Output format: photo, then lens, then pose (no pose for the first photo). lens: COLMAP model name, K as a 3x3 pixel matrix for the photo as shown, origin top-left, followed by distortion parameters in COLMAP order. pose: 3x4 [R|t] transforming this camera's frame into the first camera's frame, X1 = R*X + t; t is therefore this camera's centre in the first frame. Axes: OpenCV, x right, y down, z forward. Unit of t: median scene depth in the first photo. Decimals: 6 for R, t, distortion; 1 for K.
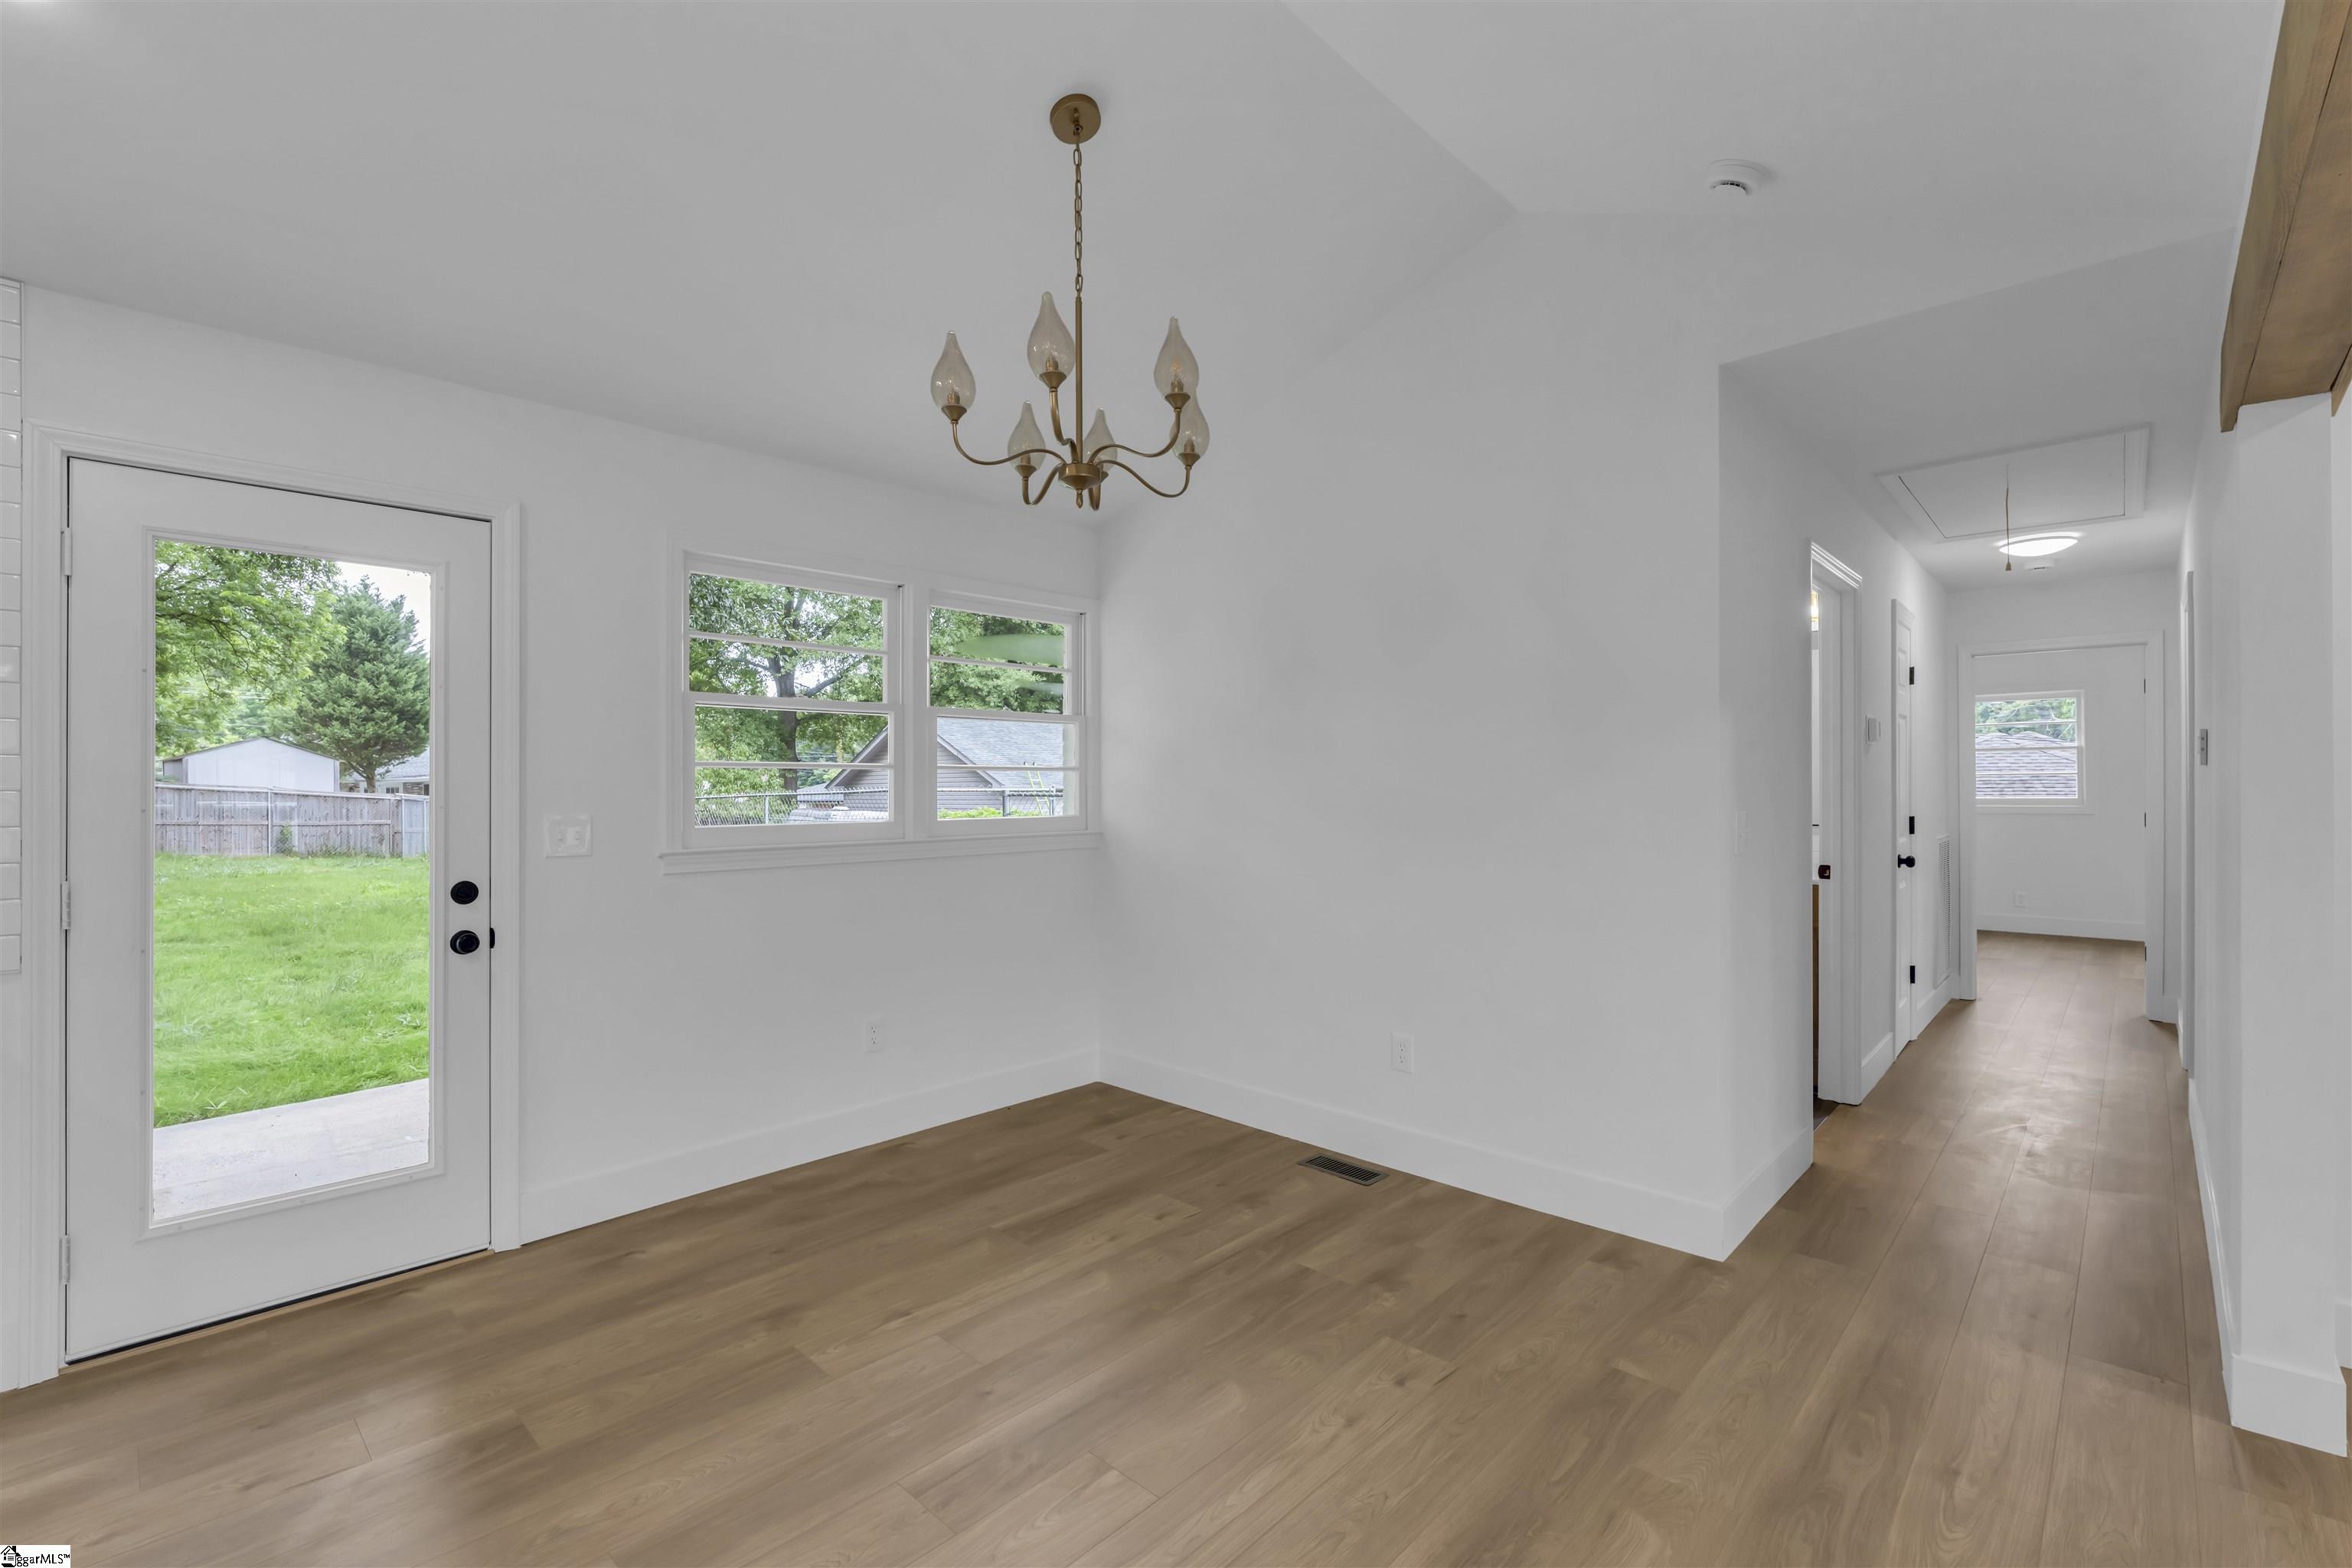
lens RADIAL K [[1036.7, 0, 1149.5], [0, 1036.7, 783.0], [0, 0, 1]] dist [-0.008835, 0.003523]
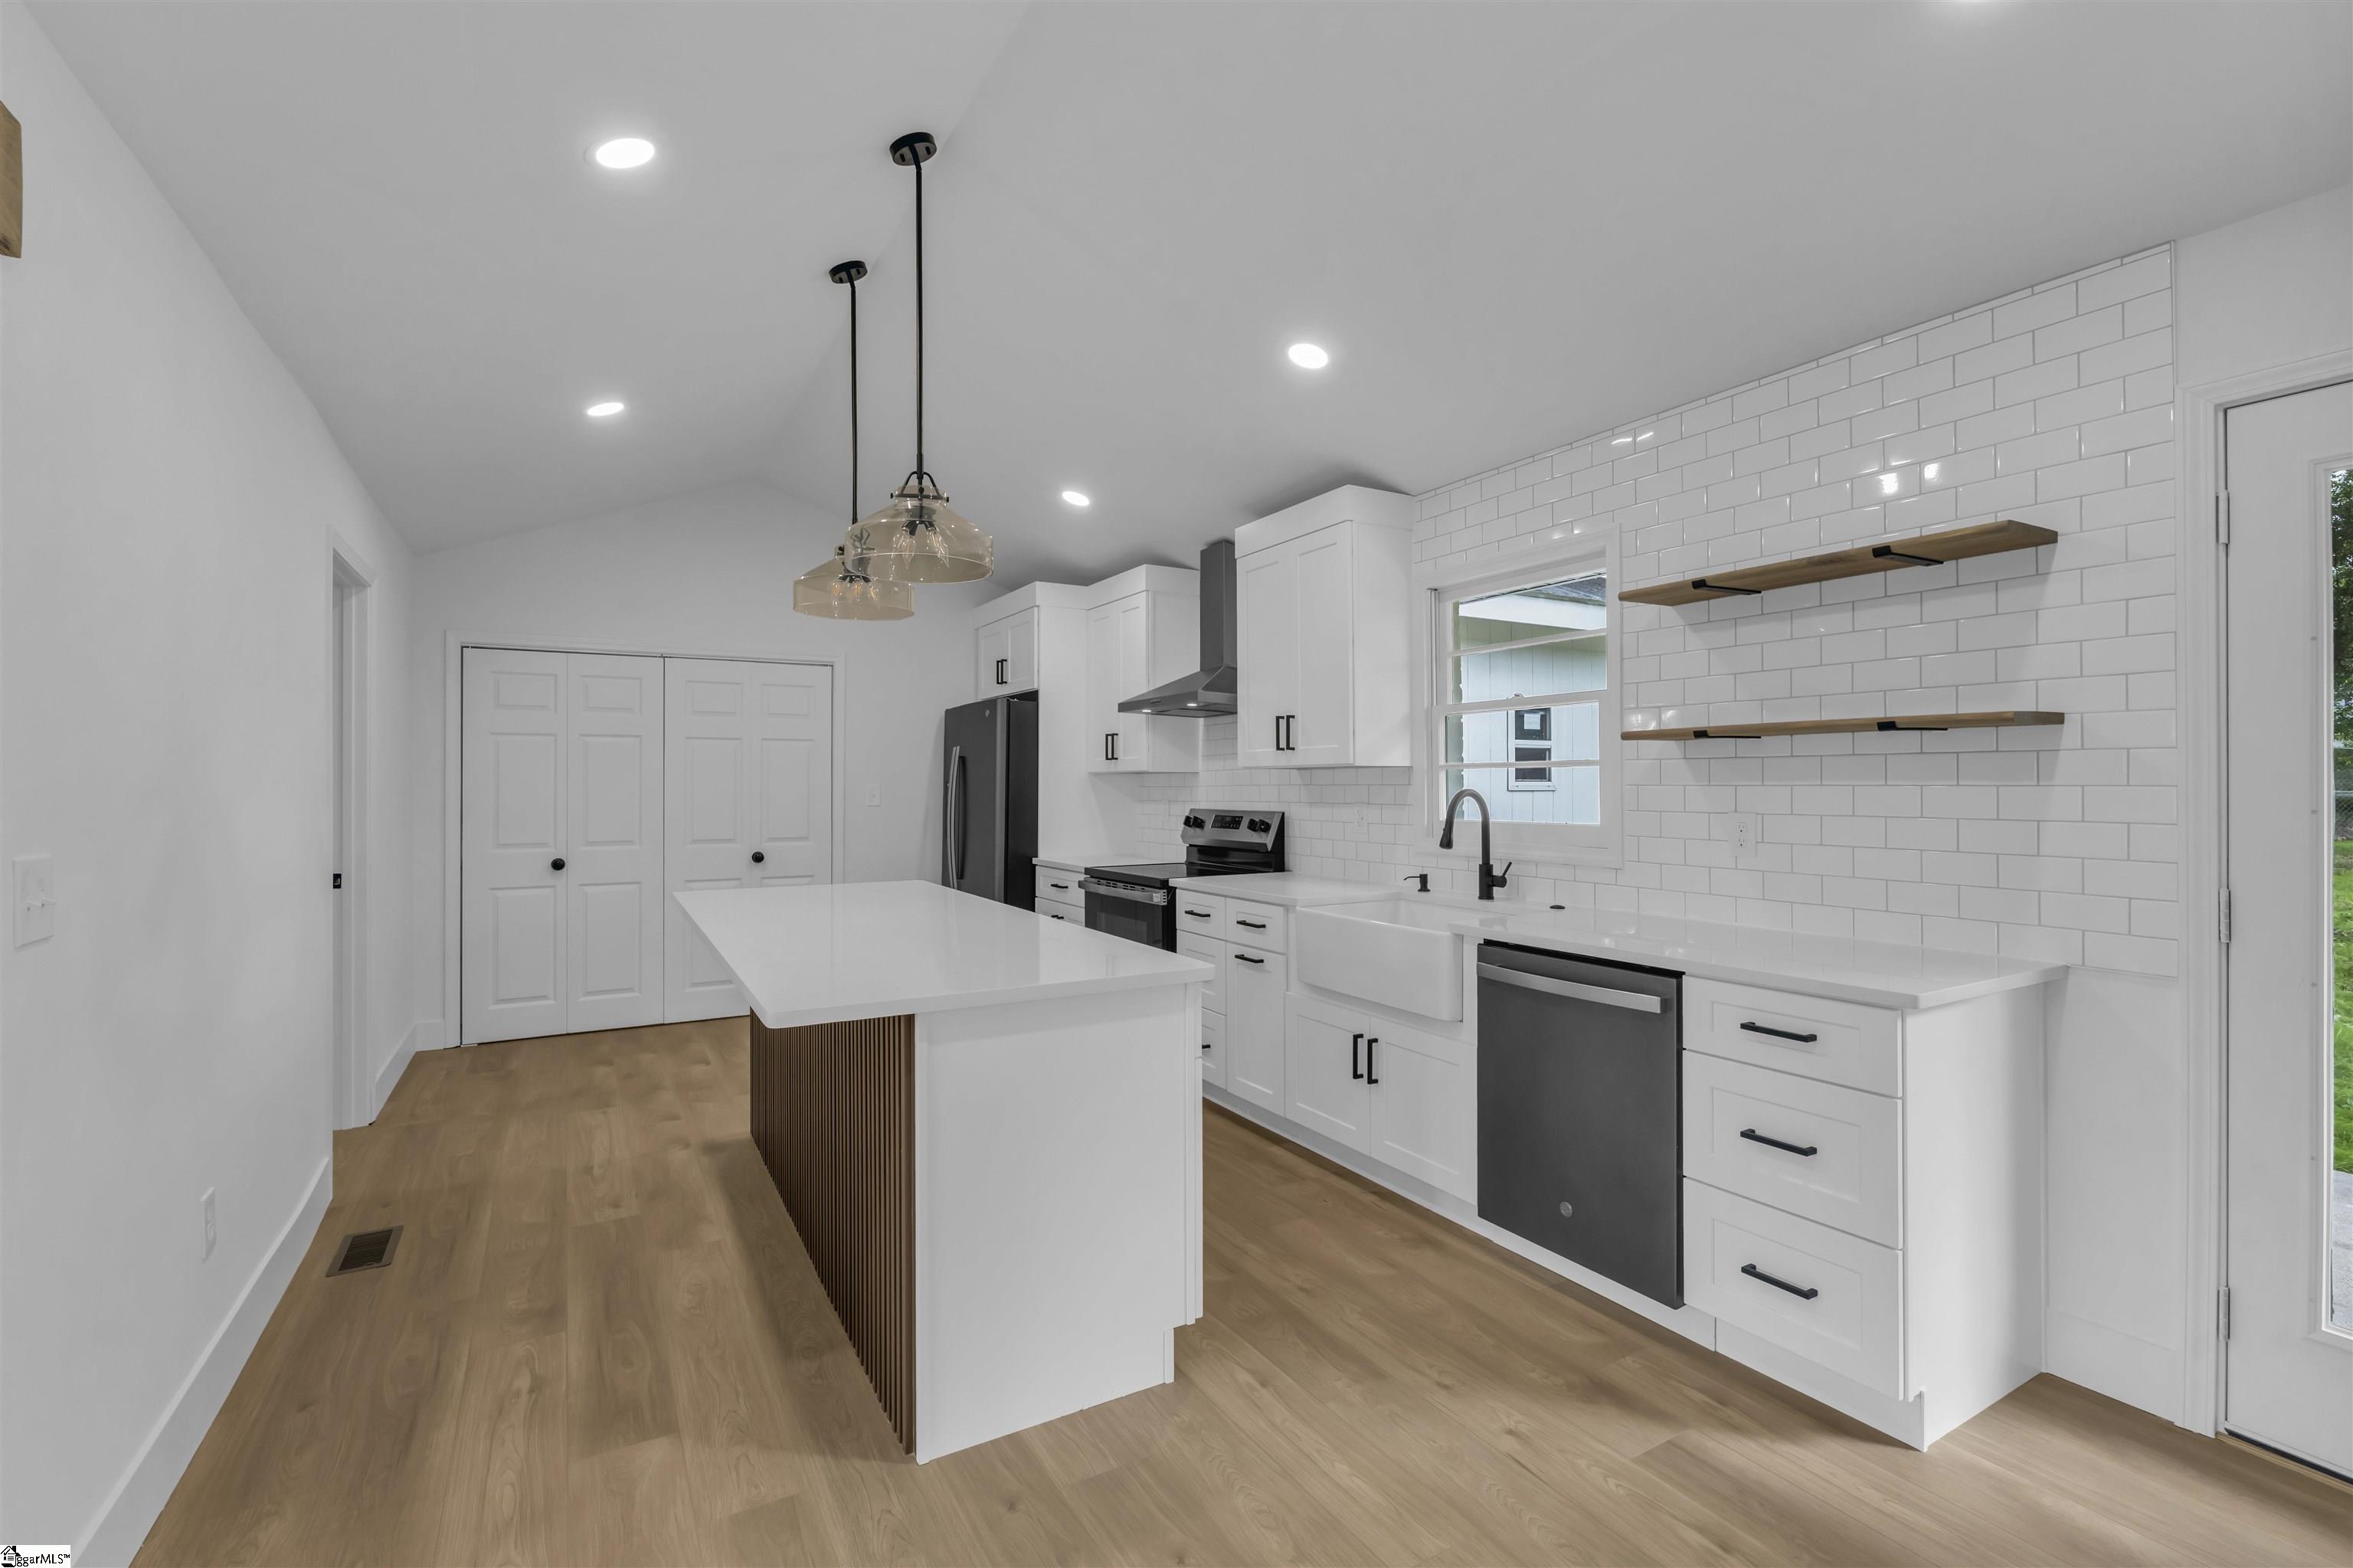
lens RADIAL K [[1037.2, 0, 1182.9], [0, 1037.2, 776.5], [0, 0, 1]] dist [-0.008835, 0.003523]
pose [[-0.268700, -0.001611, -0.963223, 0.031658], [0.007996, 0.999960, -0.003903, -0.003144], [0.963191, -0.008750, -0.268676, 0.240763]]
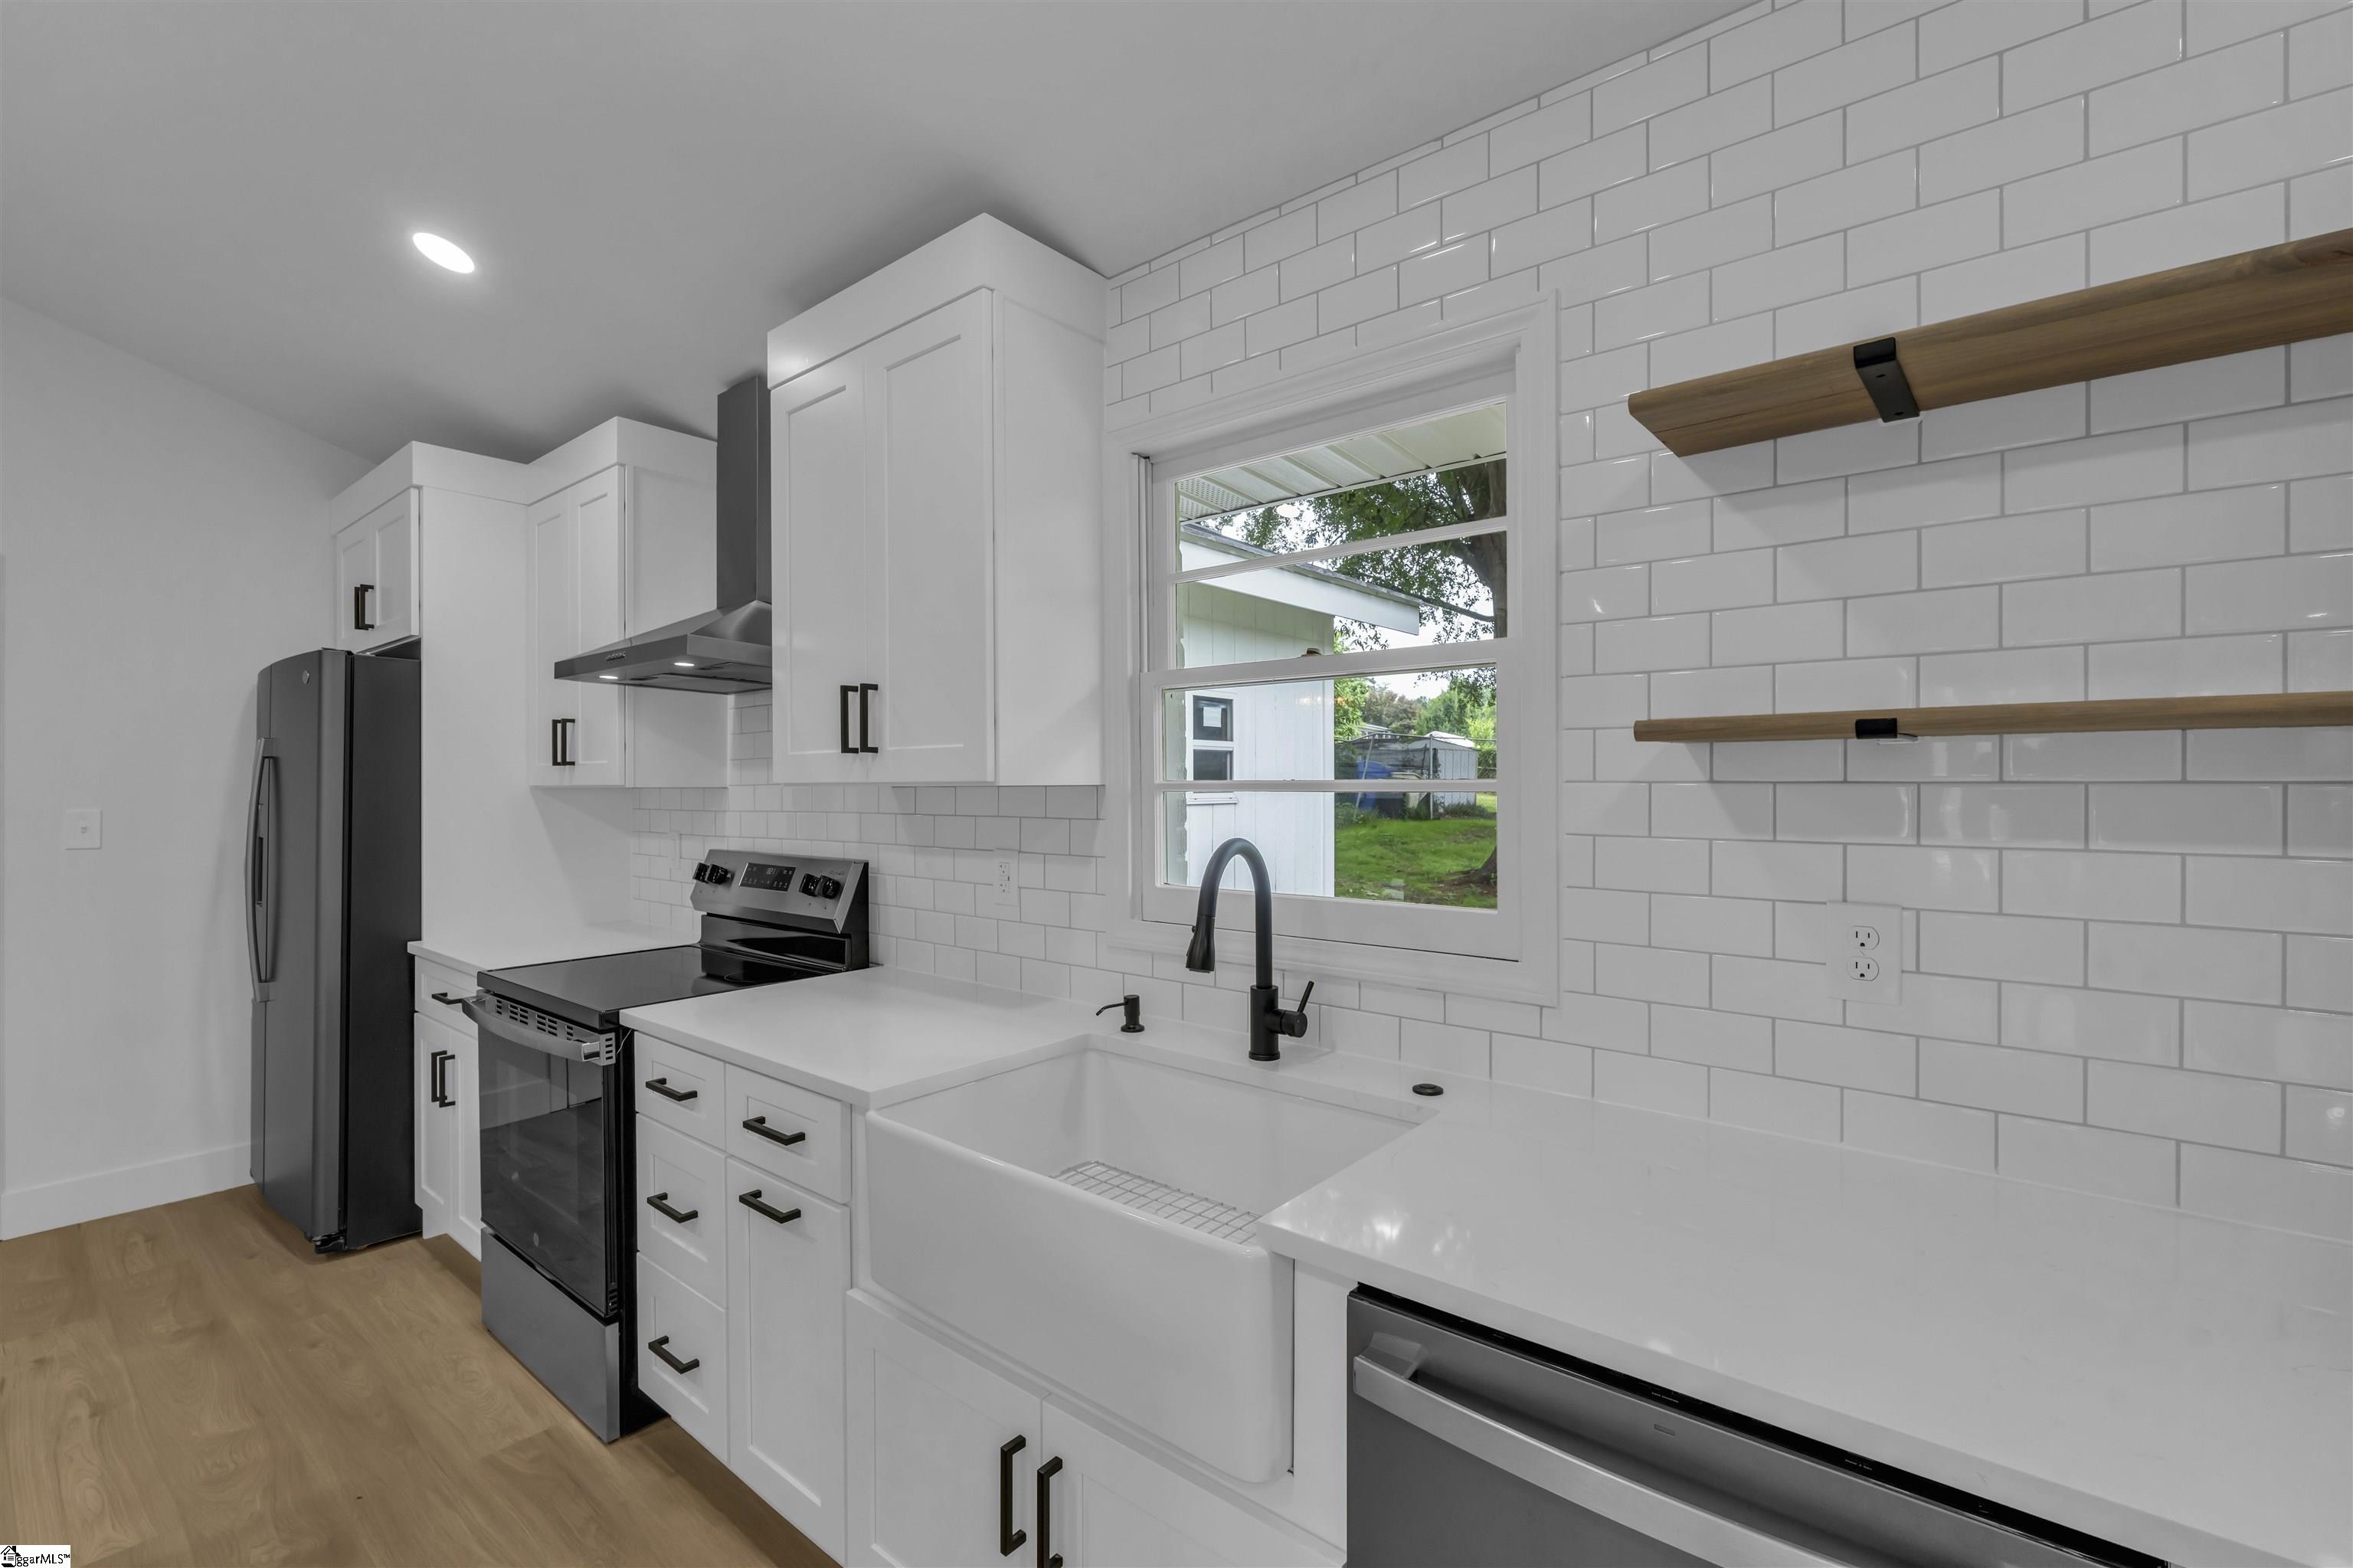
lens RADIAL K [[1037.2, 0, 1177.8], [0, 1037.2, 779.4], [0, 0, 1]] dist [-0.008835, 0.003523]
pose [[0.077142, 0.003441, -0.997014, -0.515352], [0.008649, 0.999954, 0.004120, -0.022183], [0.996983, -0.008941, 0.077109, 0.174887]]
